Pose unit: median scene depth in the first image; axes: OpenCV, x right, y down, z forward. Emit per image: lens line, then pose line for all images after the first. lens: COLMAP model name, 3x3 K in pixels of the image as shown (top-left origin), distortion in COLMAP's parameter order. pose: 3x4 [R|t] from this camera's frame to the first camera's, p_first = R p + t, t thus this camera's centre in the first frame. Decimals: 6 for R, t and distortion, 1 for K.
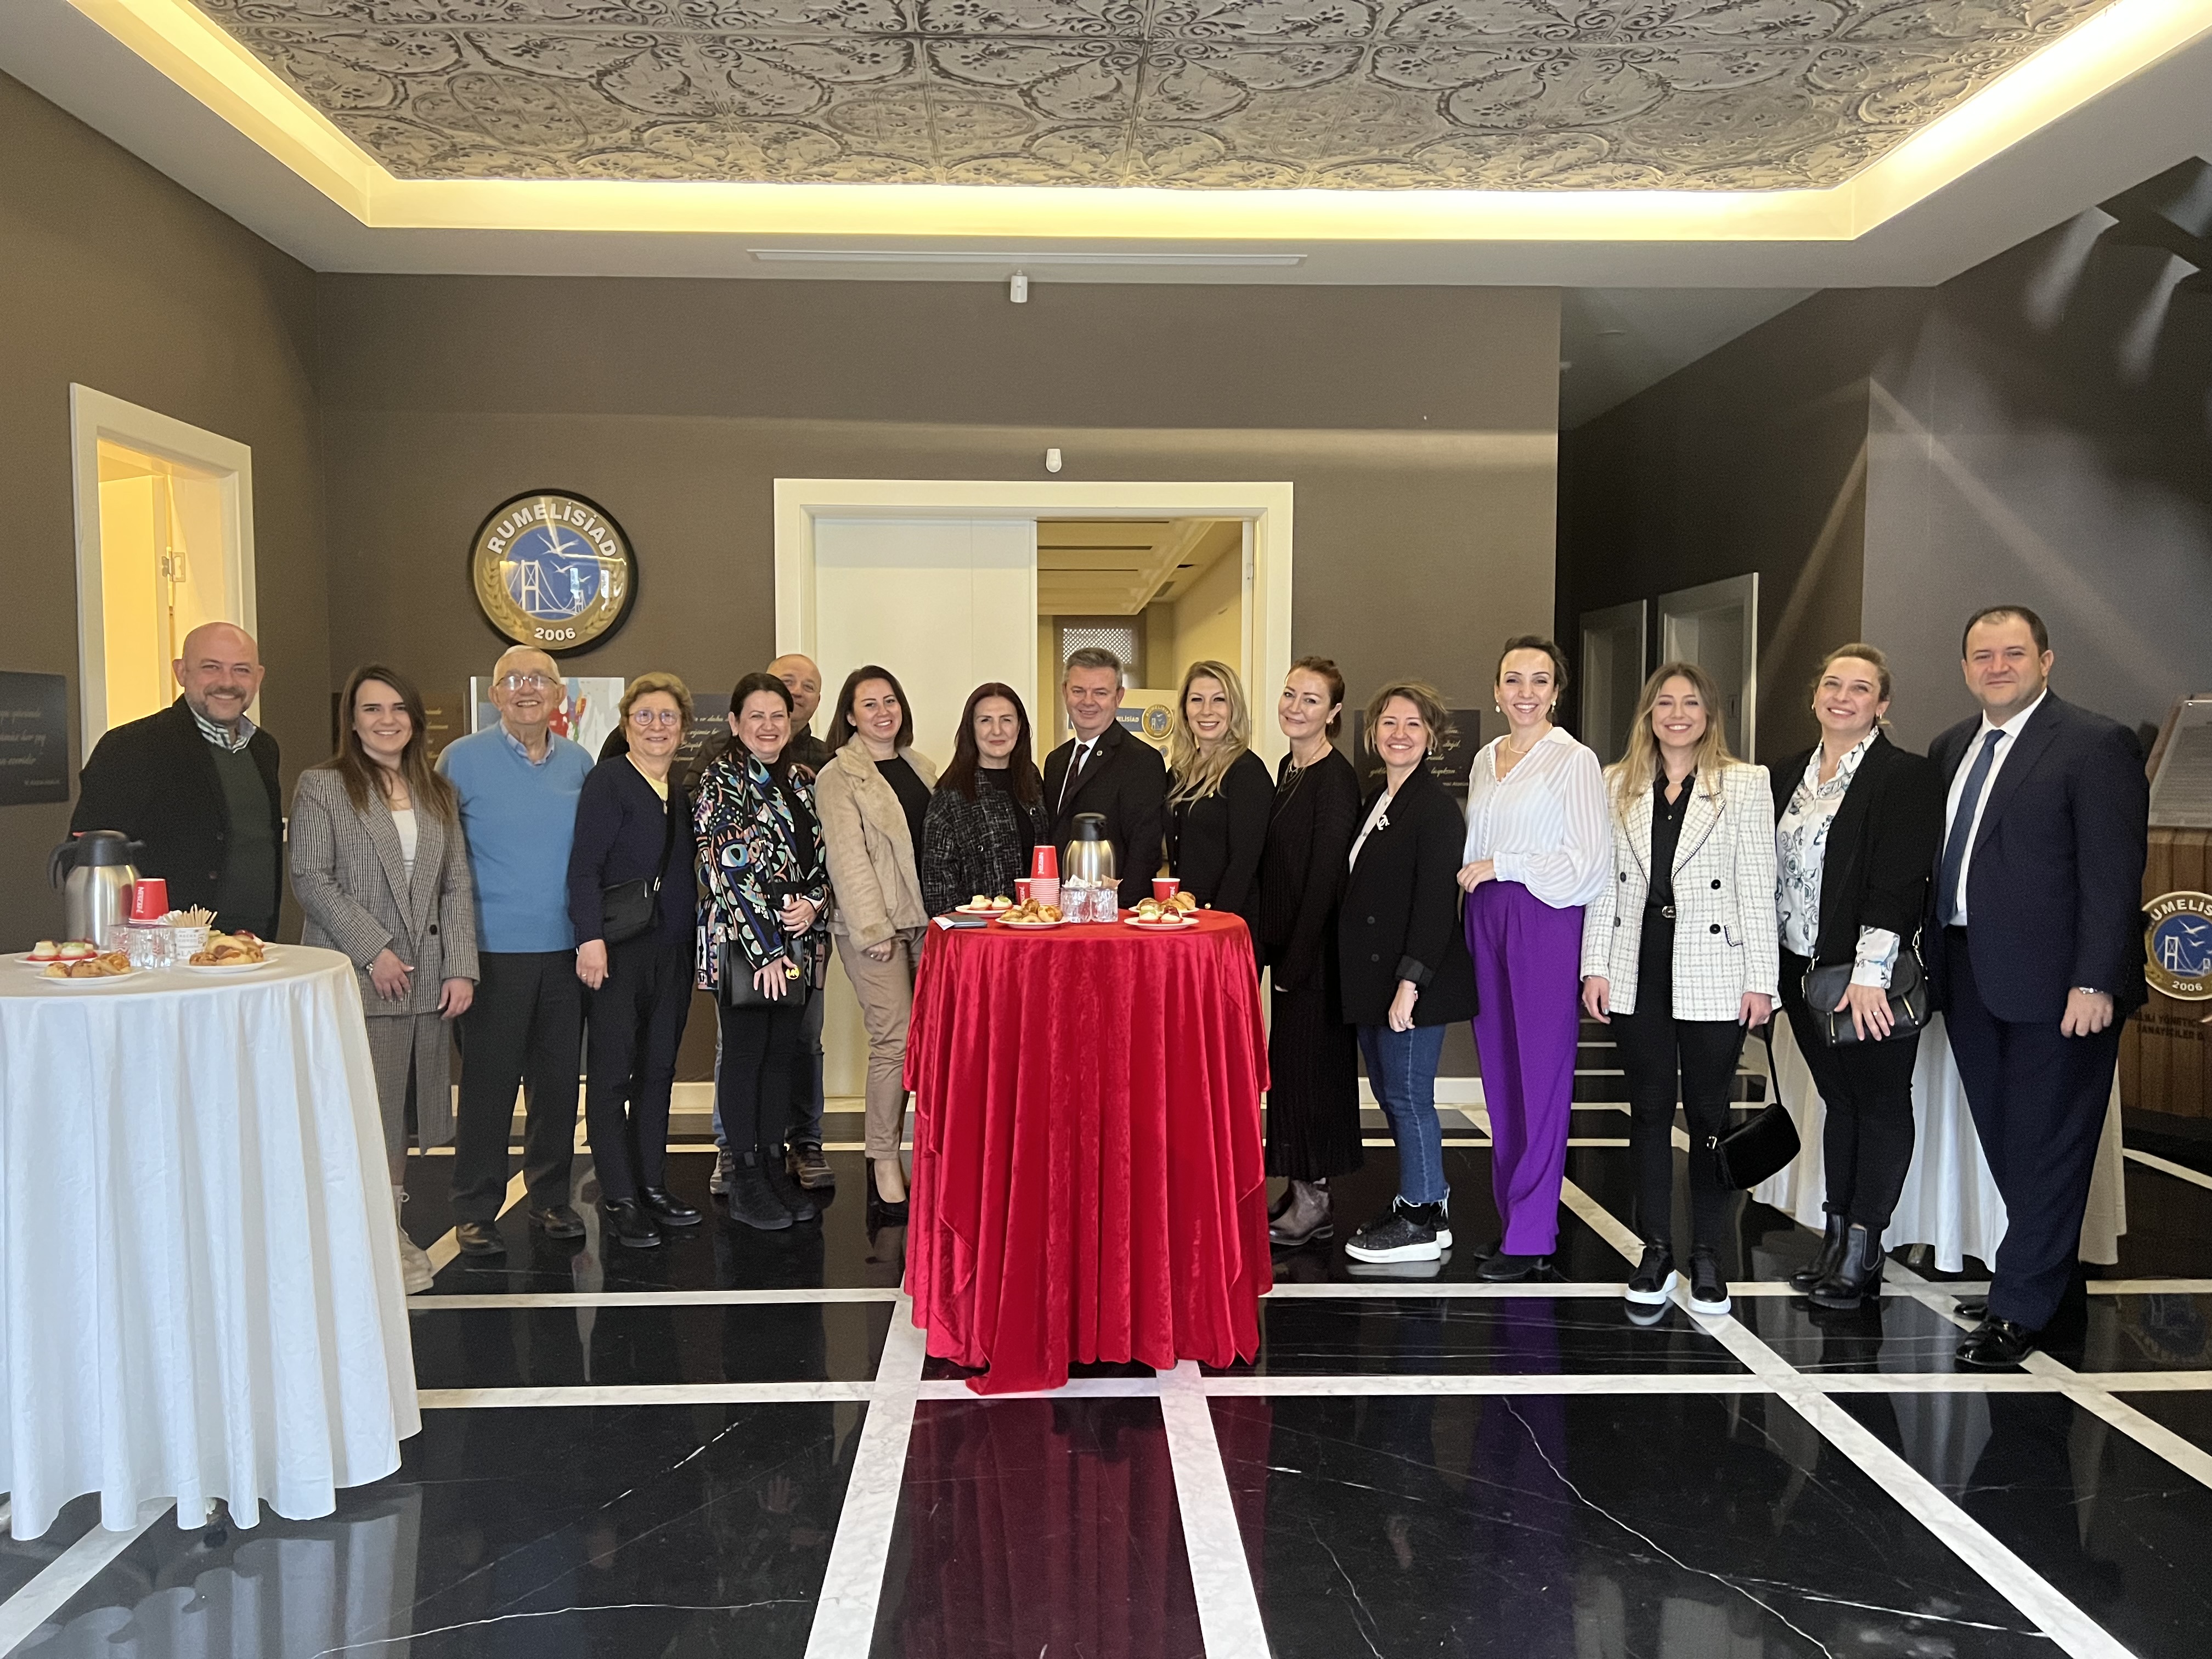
lens RADIAL K [[1652.4, 0, 1106.0], [0, 1652.4, 829.5], [0, 0, 1]] dist [0.006168, 0.001670]
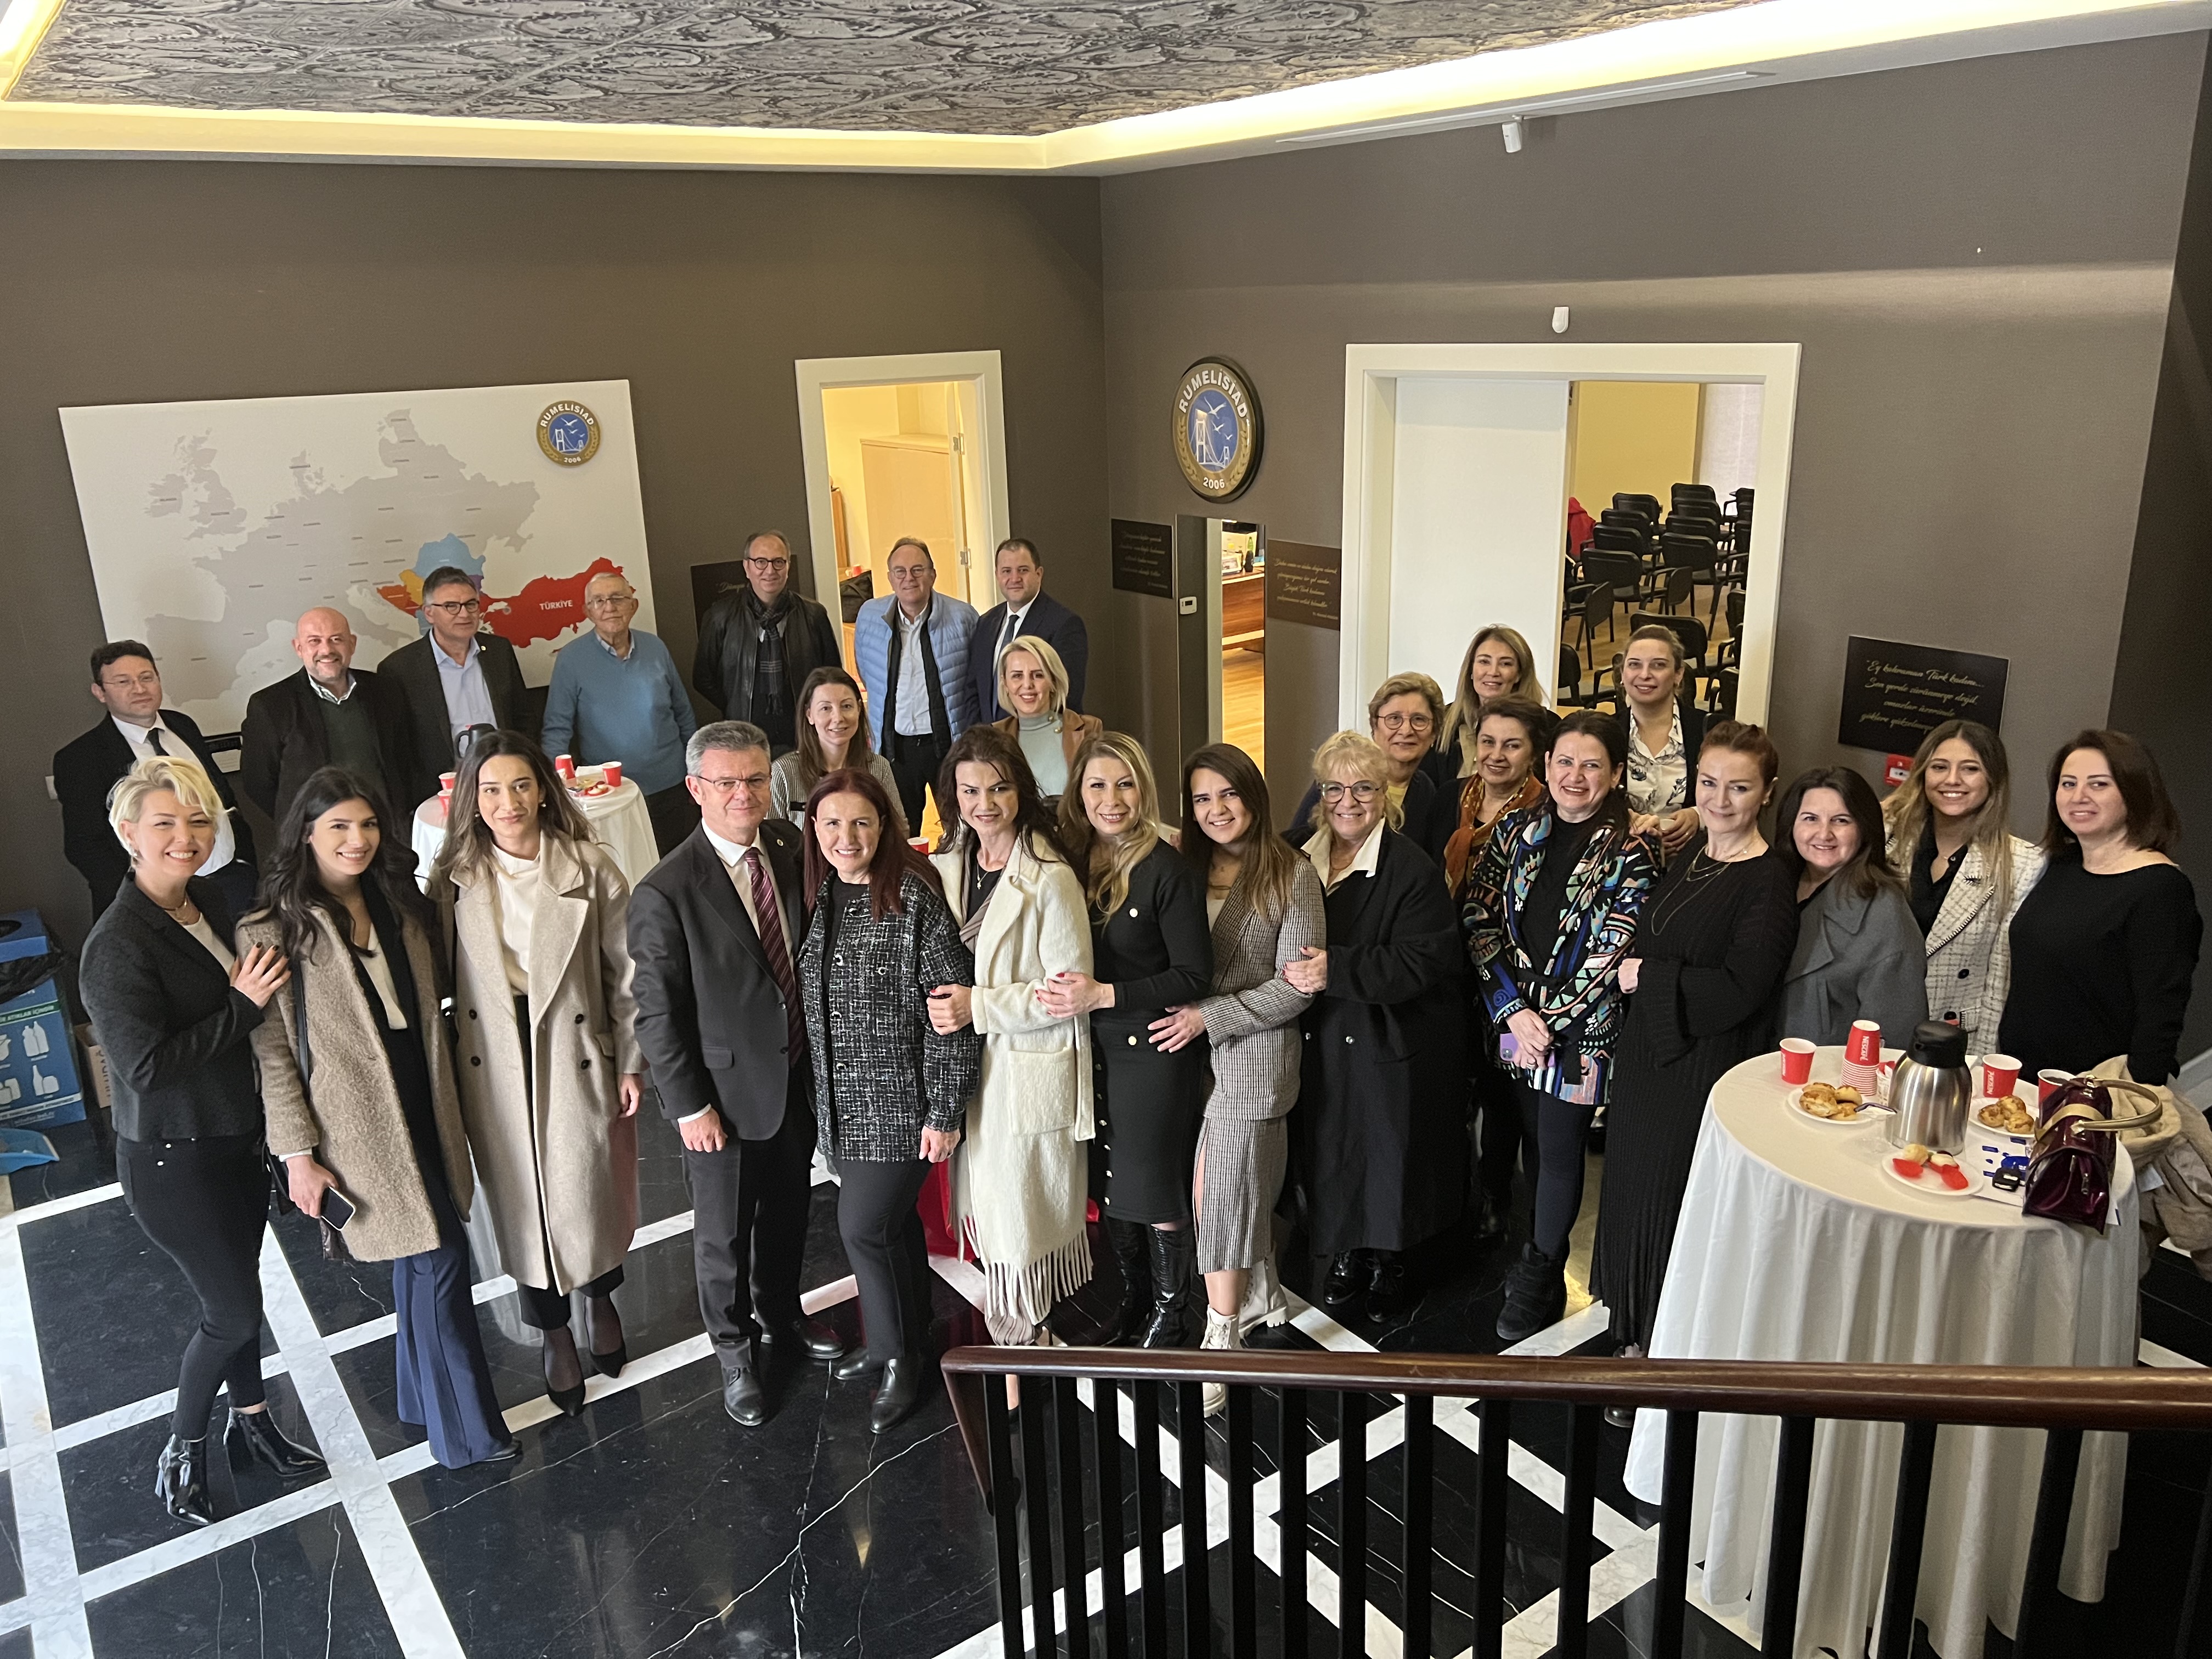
lens RADIAL K [[1652.4, 0, 1106.0], [0, 1652.4, 829.5], [0, 0, 1]] dist [0.006168, 0.001670]
pose [[0.546038, 0.236383, -0.803719, 0.634724], [-0.014716, 0.961925, 0.272916, -0.200263], [0.837631, -0.137195, 0.528727, 0.271055]]
